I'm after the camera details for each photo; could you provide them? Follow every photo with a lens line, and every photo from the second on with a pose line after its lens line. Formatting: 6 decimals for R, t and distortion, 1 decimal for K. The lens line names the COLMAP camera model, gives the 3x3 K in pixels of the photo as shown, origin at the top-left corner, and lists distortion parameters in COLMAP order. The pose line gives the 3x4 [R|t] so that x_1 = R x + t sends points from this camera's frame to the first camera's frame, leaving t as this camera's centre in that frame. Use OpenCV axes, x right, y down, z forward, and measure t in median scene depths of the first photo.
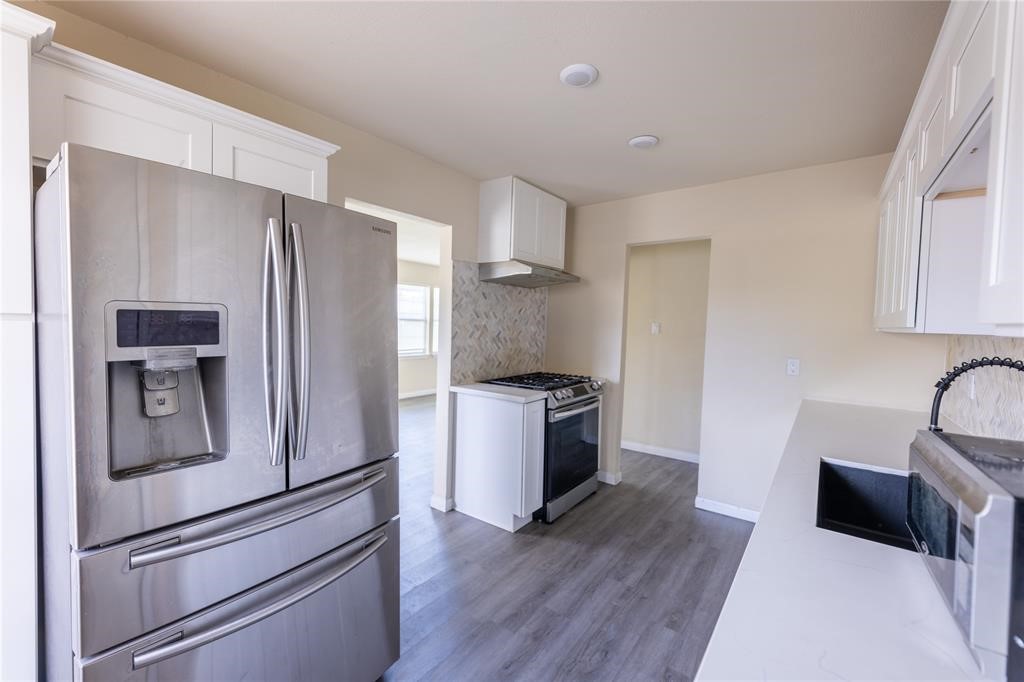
lens RADIAL K [[417.4, 0, 506.0], [0, 417.4, 337.9], [0, 0, 1]] dist [0.000781, 0.000227]
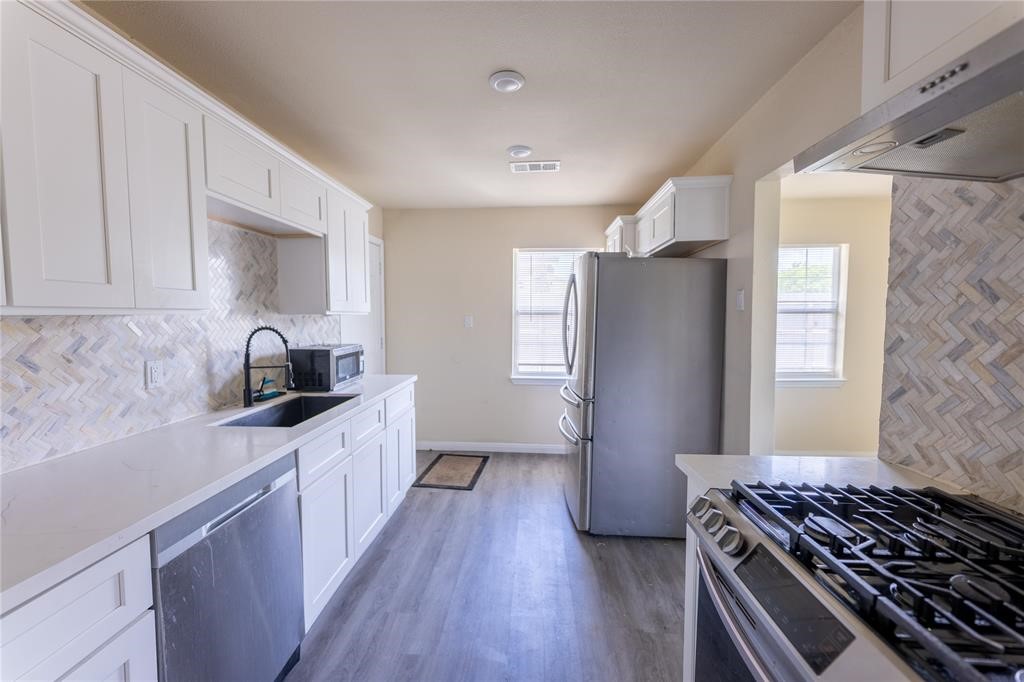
lens RADIAL K [[417.4, 0, 507.7], [0, 417.4, 339.5], [0, 0, 1]] dist [0.000781, 0.000227]
pose [[-0.835428, 0.019160, -0.549266, 0.439877], [-0.034366, 0.995615, 0.087001, -0.035825], [0.548525, 0.091559, -0.831106, 1.123163]]
